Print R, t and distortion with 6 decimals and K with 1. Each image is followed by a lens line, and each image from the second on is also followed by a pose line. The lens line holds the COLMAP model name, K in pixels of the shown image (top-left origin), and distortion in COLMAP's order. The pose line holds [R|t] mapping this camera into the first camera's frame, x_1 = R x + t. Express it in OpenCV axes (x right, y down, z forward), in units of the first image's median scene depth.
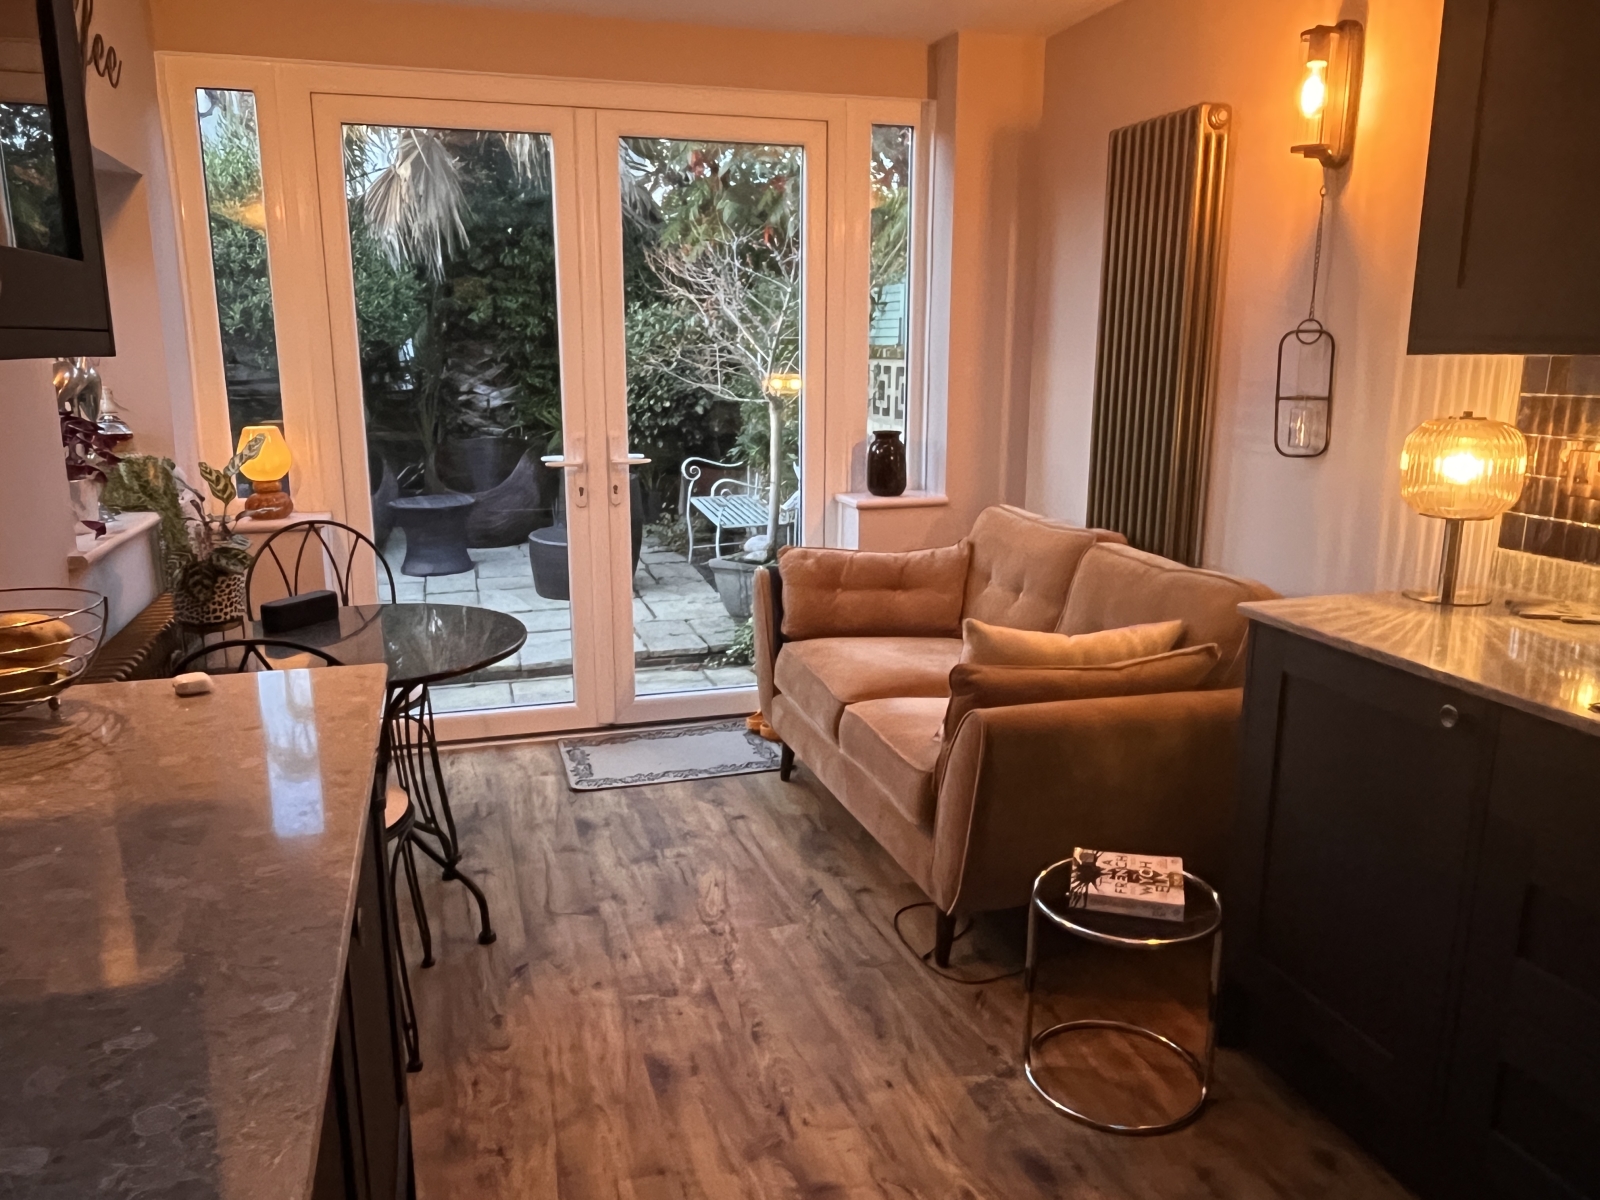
lens RADIAL K [[1138.1, 0, 798.7], [0, 1138.1, 604.8], [0, 0, 1]] dist [-0.014475, -0.006323]
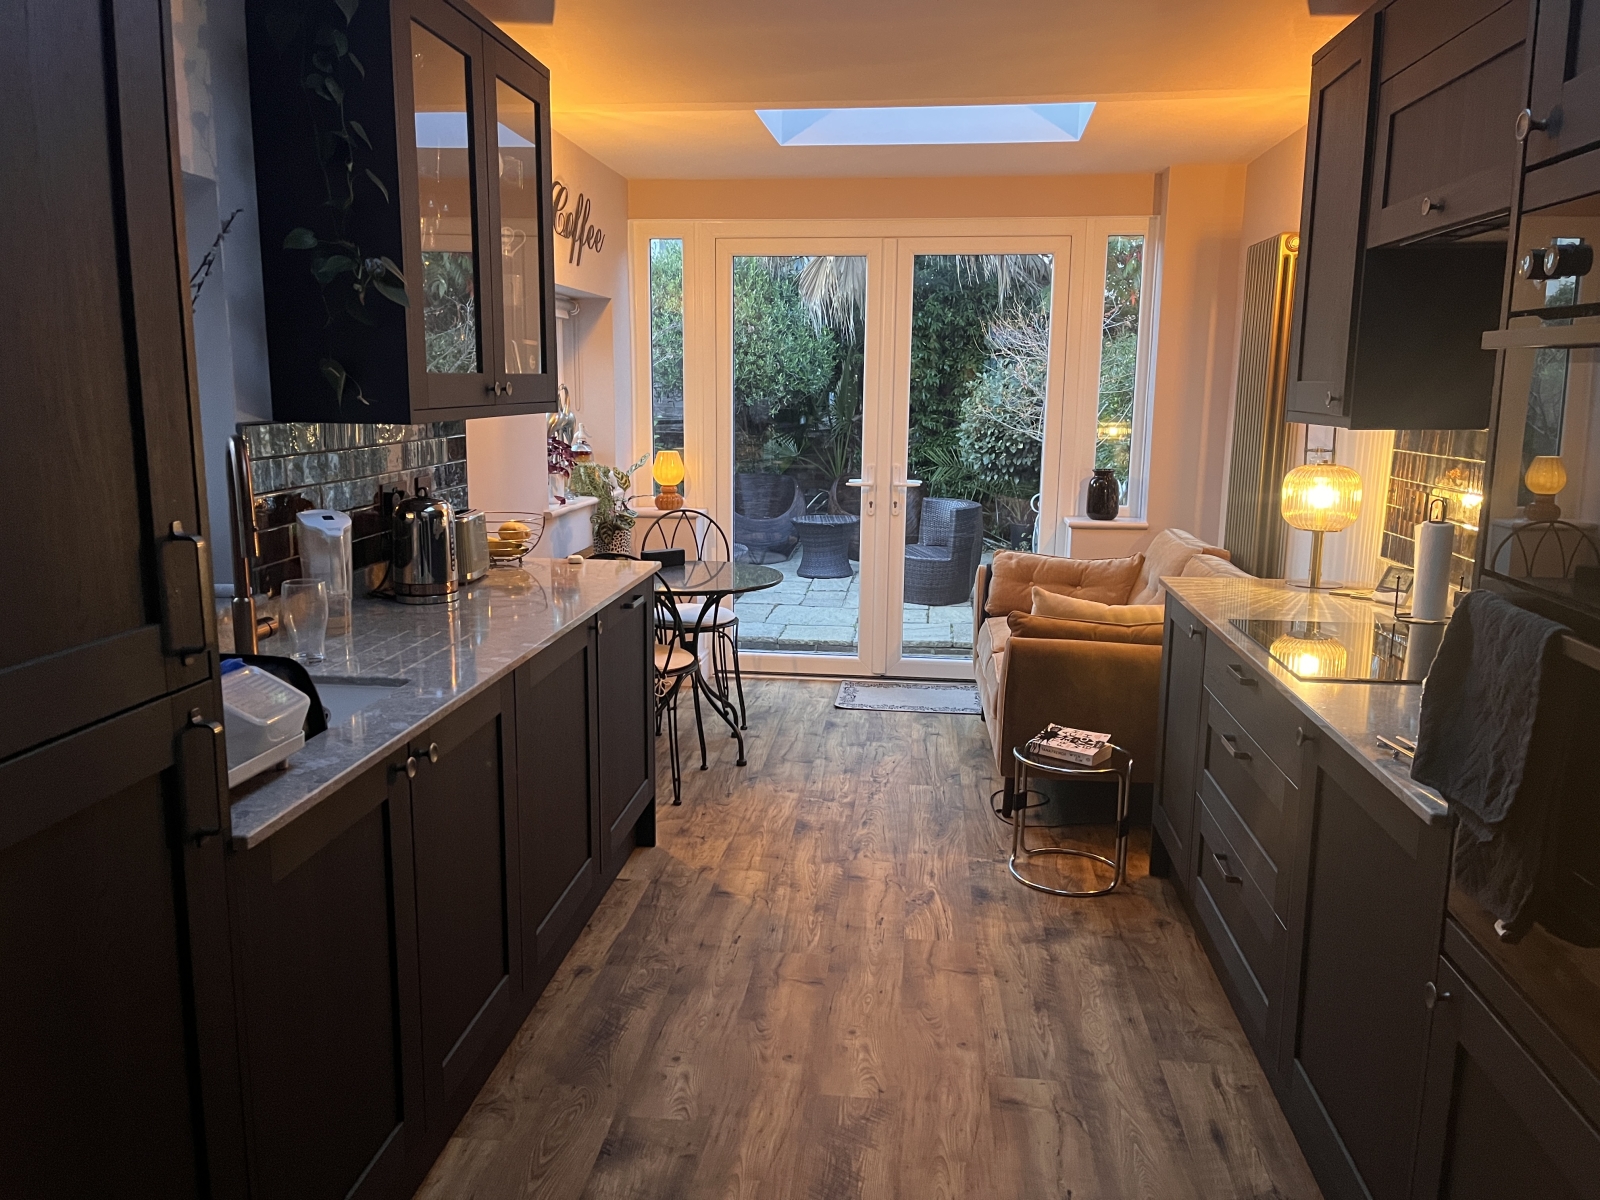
lens RADIAL K [[1197.0, 0, 796.0], [0, 1197.0, 597.6], [0, 0, 1]] dist [0.038528, -0.004869]
pose [[0.917280, 0.078297, -0.390471, 0.406194], [-0.097301, 0.994830, -0.029093, 0.087880], [0.386174, 0.064680, 0.920155, -0.514320]]
